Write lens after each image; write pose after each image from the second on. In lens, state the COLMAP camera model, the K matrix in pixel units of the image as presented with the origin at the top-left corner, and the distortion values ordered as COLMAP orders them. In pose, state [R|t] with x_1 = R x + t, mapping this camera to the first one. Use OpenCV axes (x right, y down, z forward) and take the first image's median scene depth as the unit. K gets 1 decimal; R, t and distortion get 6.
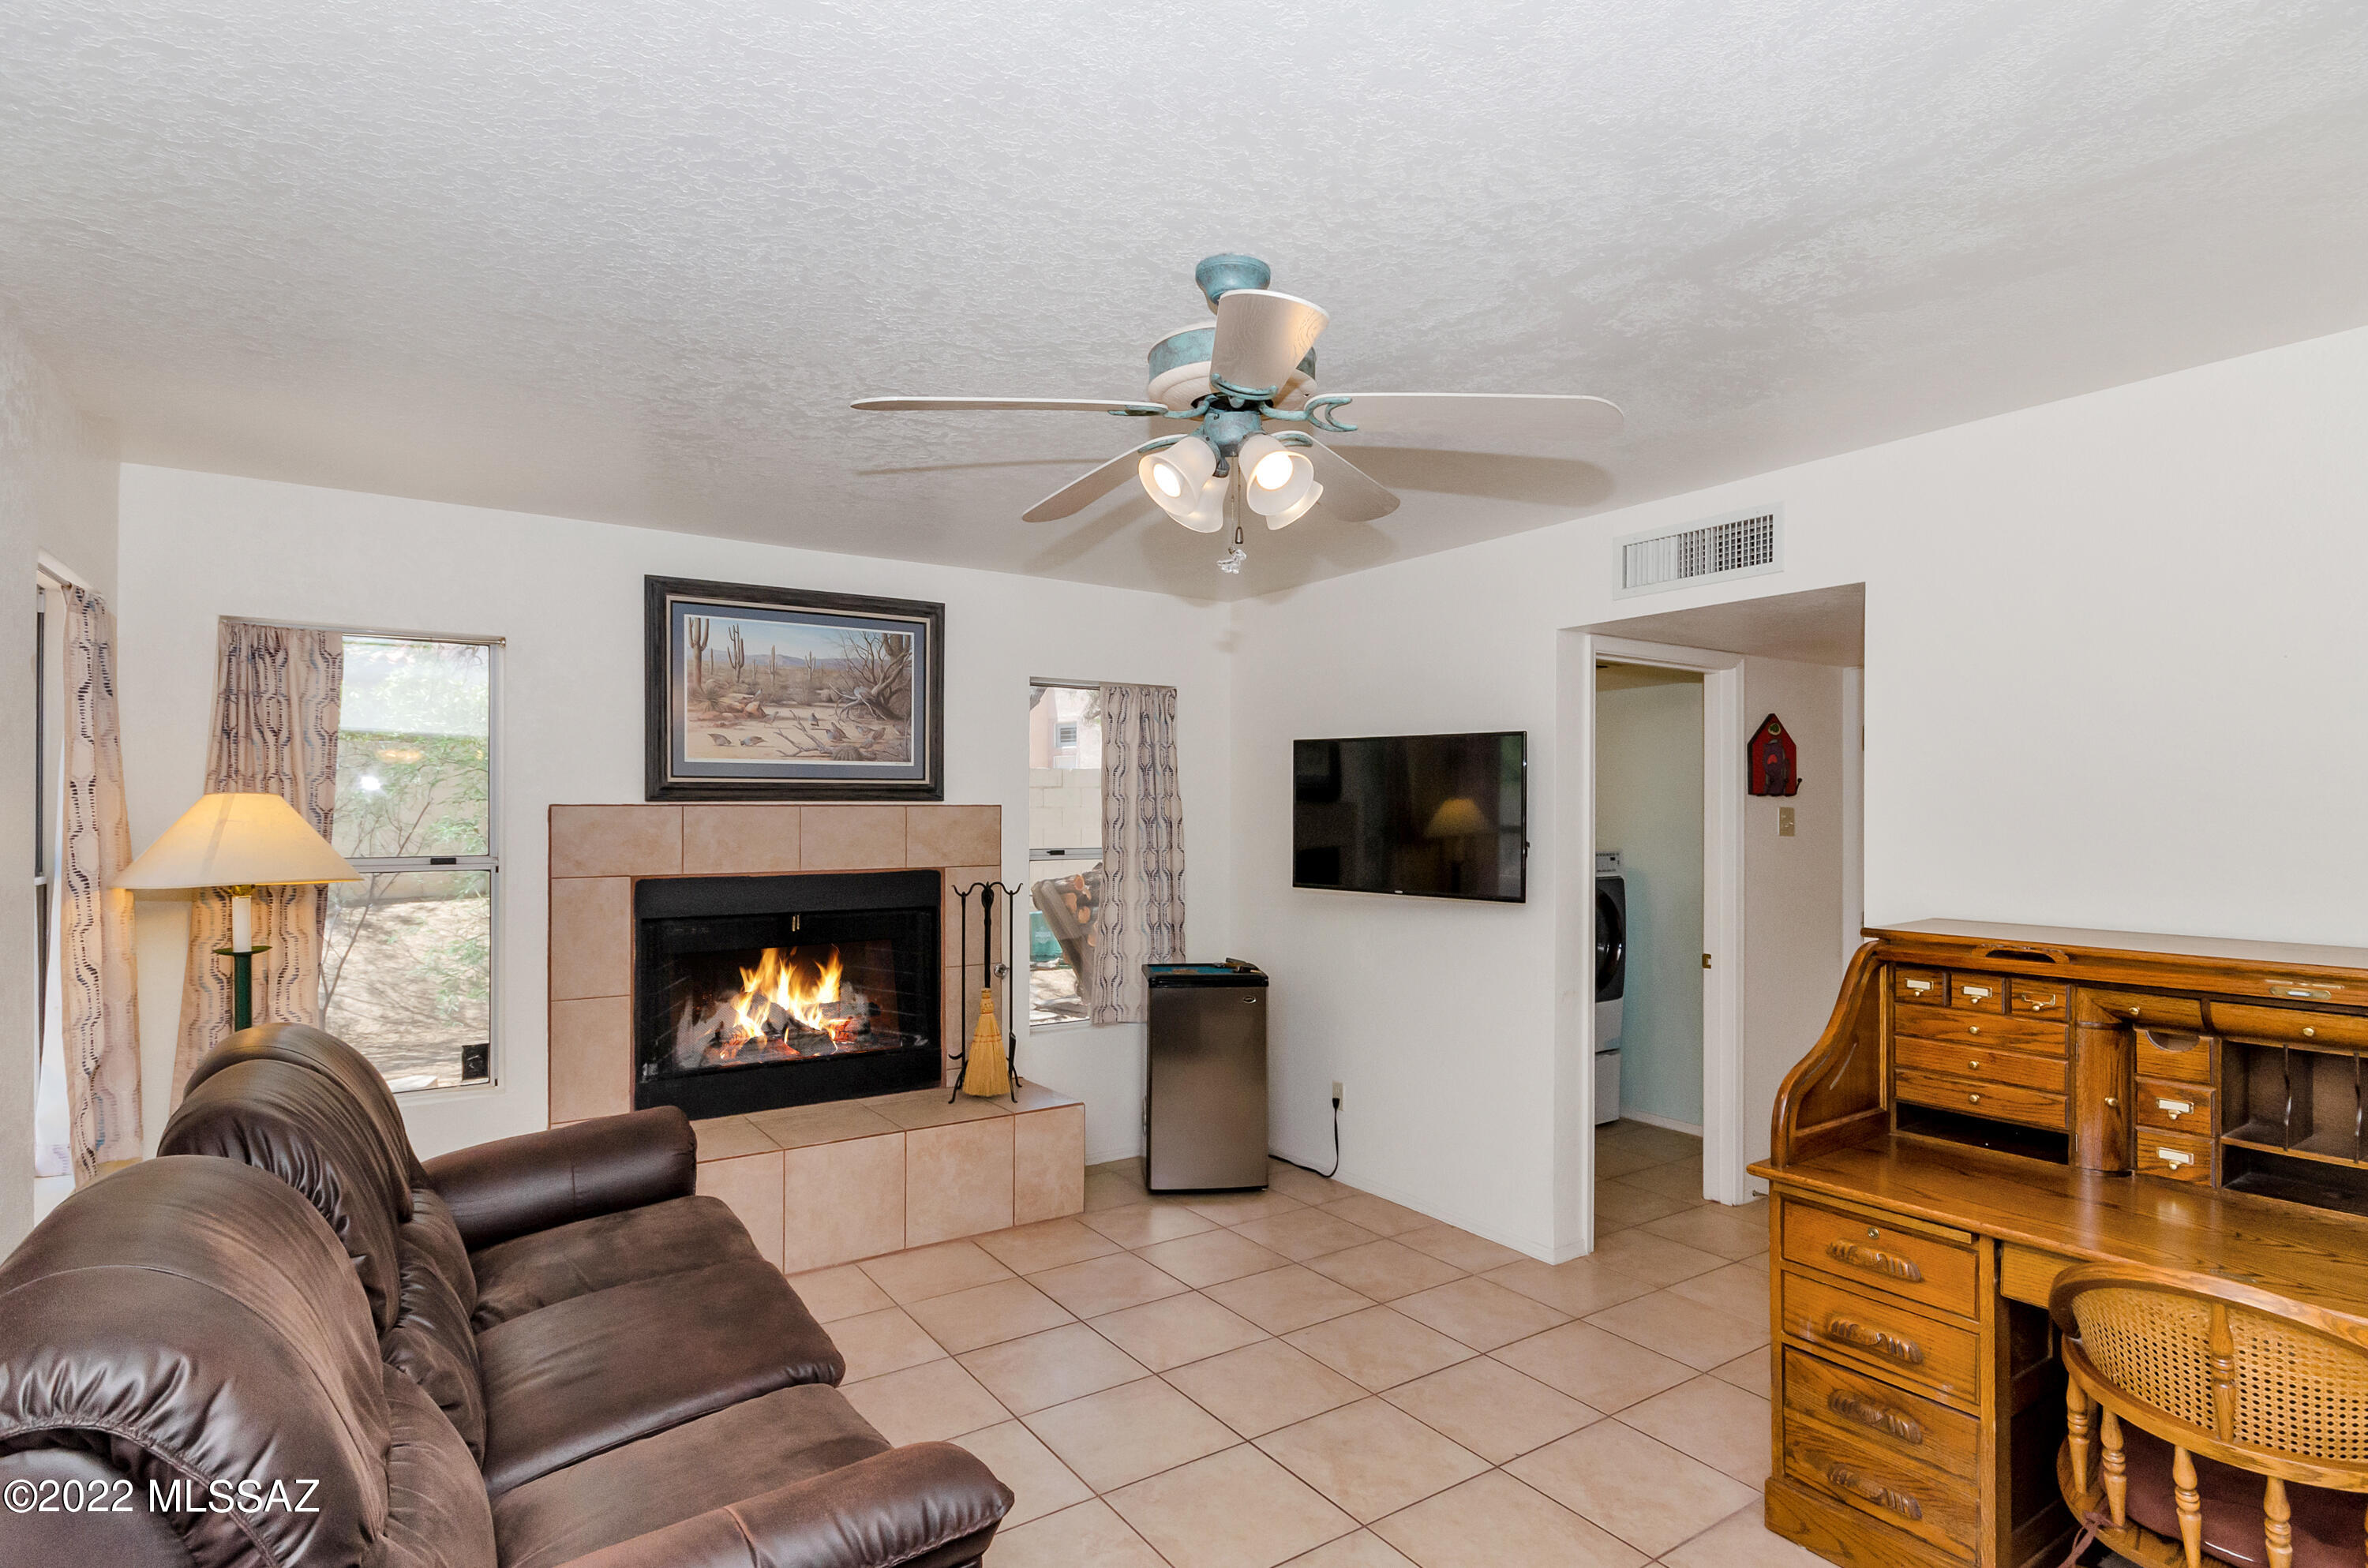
lens RADIAL K [[1224.5, 0, 1185.2], [0, 1224.5, 817.4], [0, 0, 1]] dist [-0.001285, -0.000066]
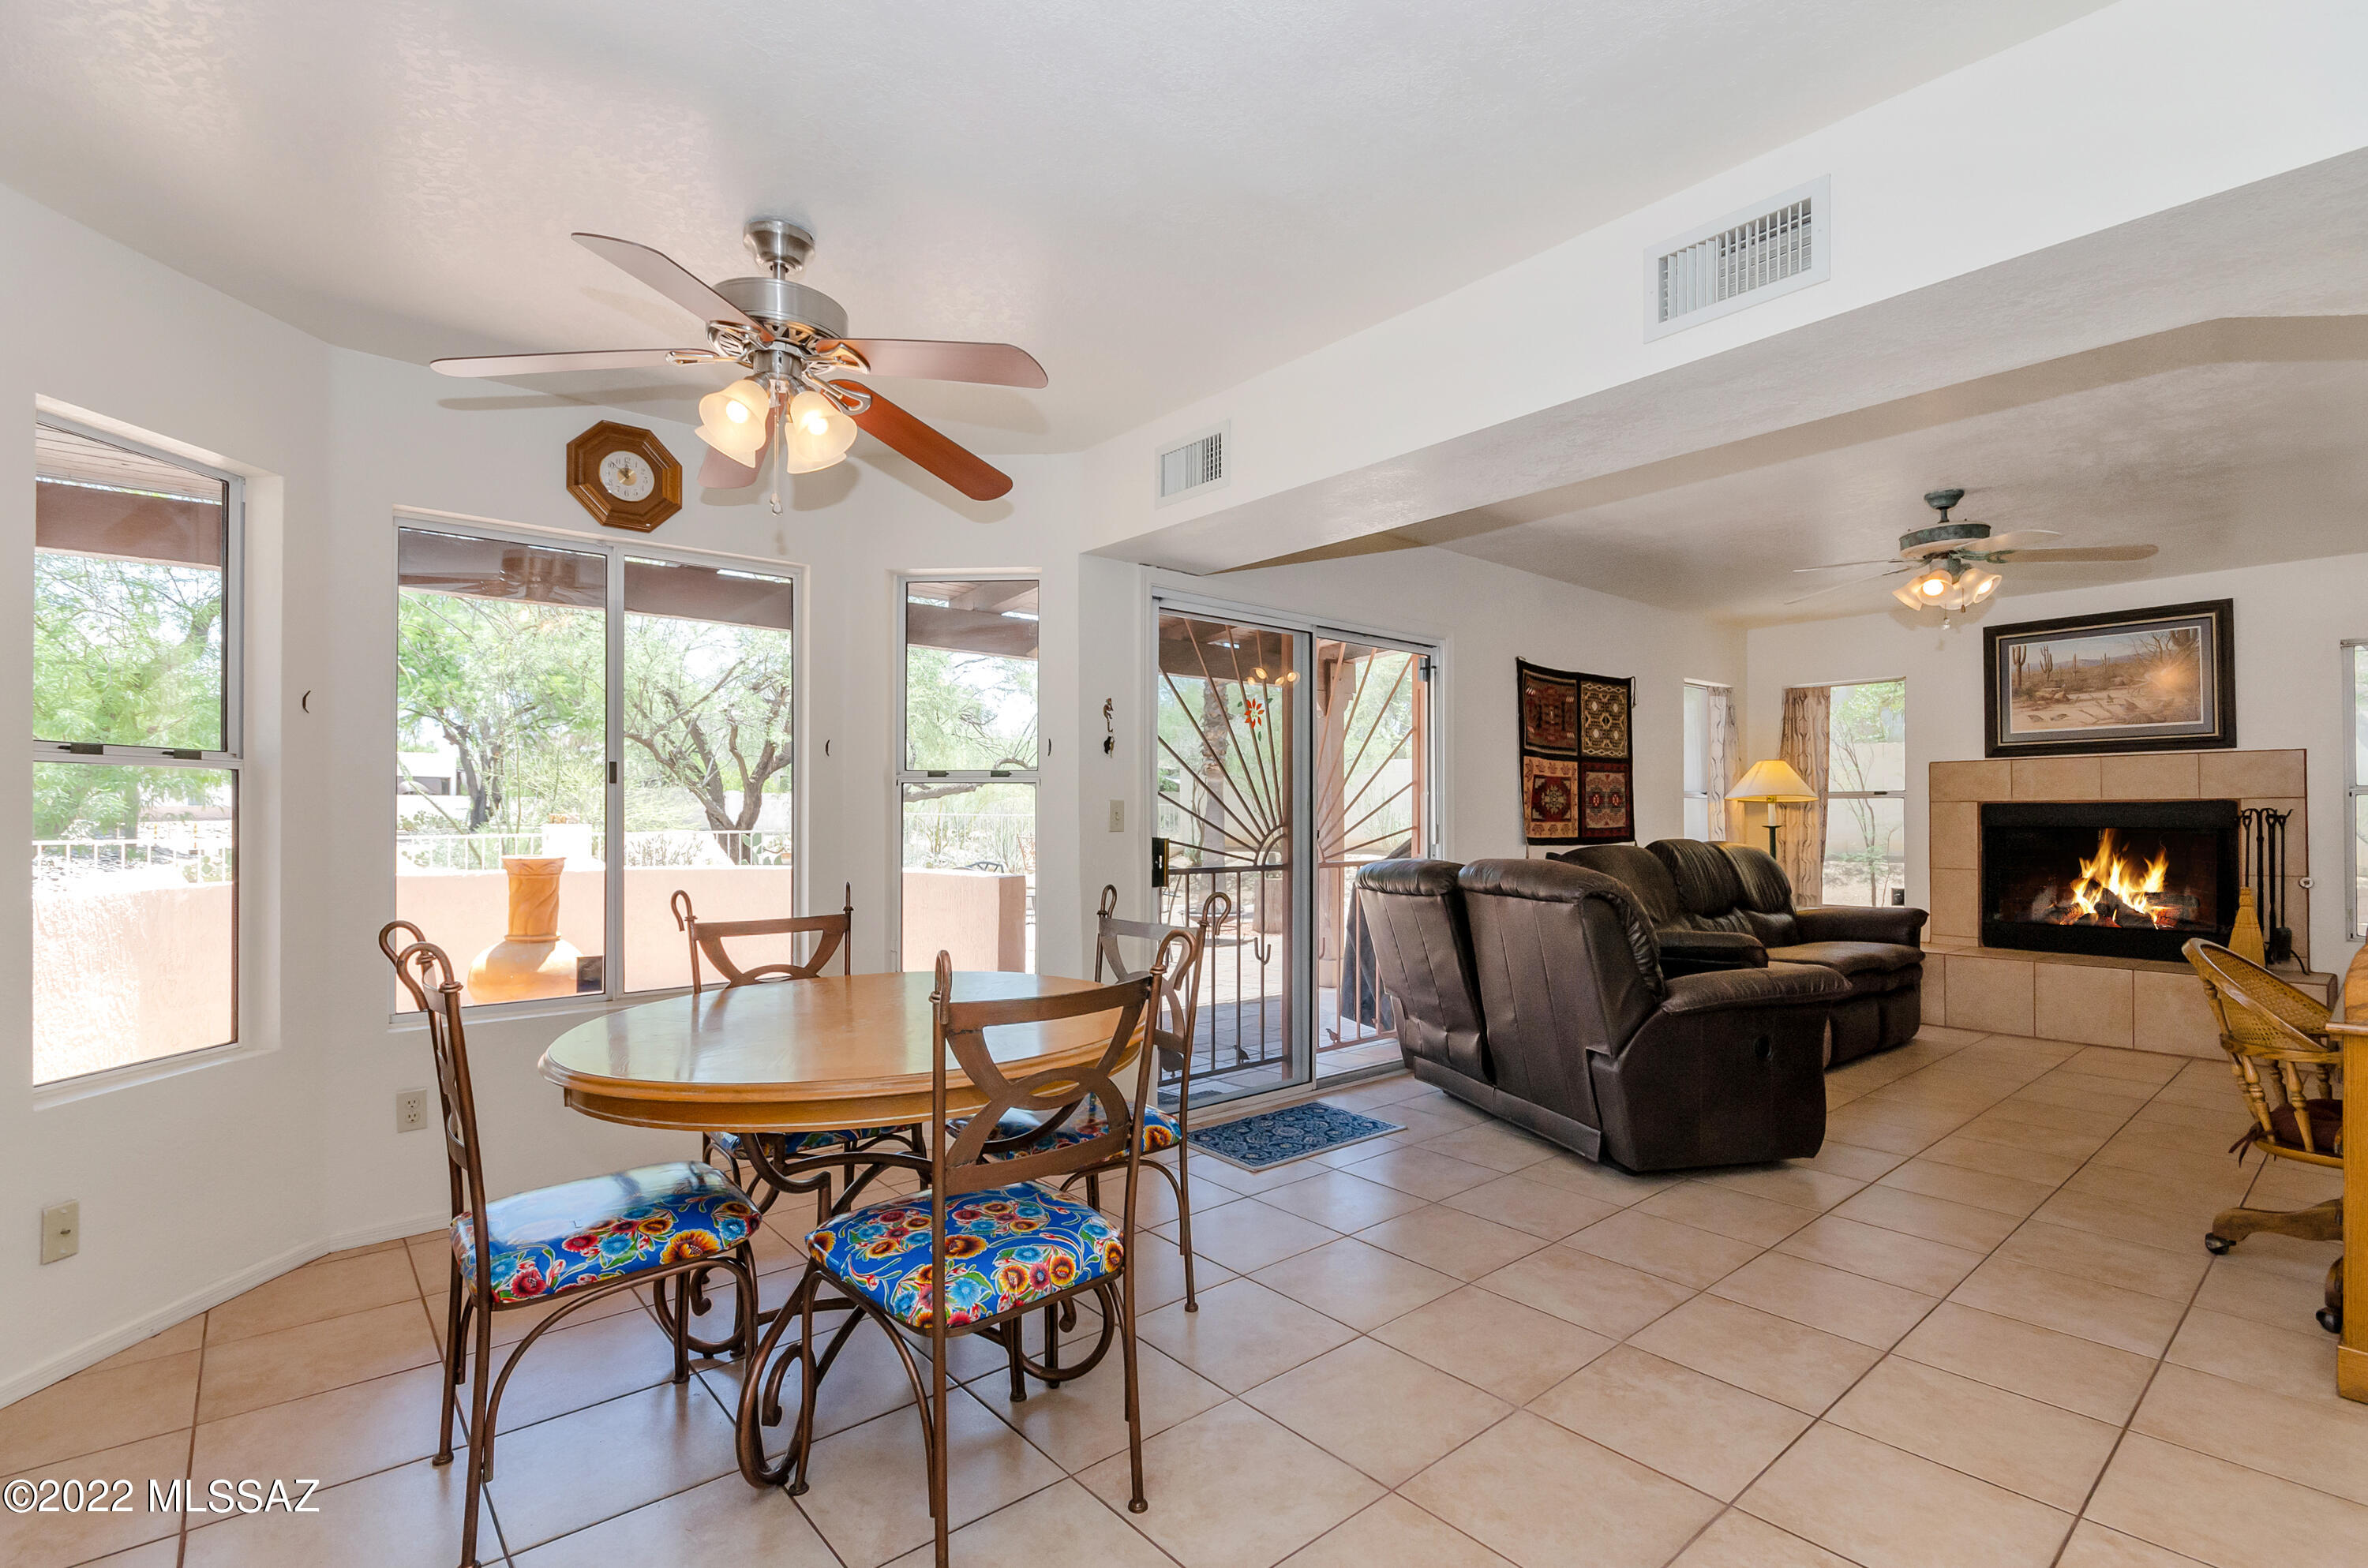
lens RADIAL K [[1031.3, 0, 1184.8], [0, 1031.3, 813.0], [0, 0, 1]] dist [0.000391, 0.000163]
pose [[0.082447, -0.003615, -0.996589, 0.858770], [-0.010598, 0.999934, -0.004503, 0.077842], [0.996539, 0.010933, 0.082403, -0.232209]]
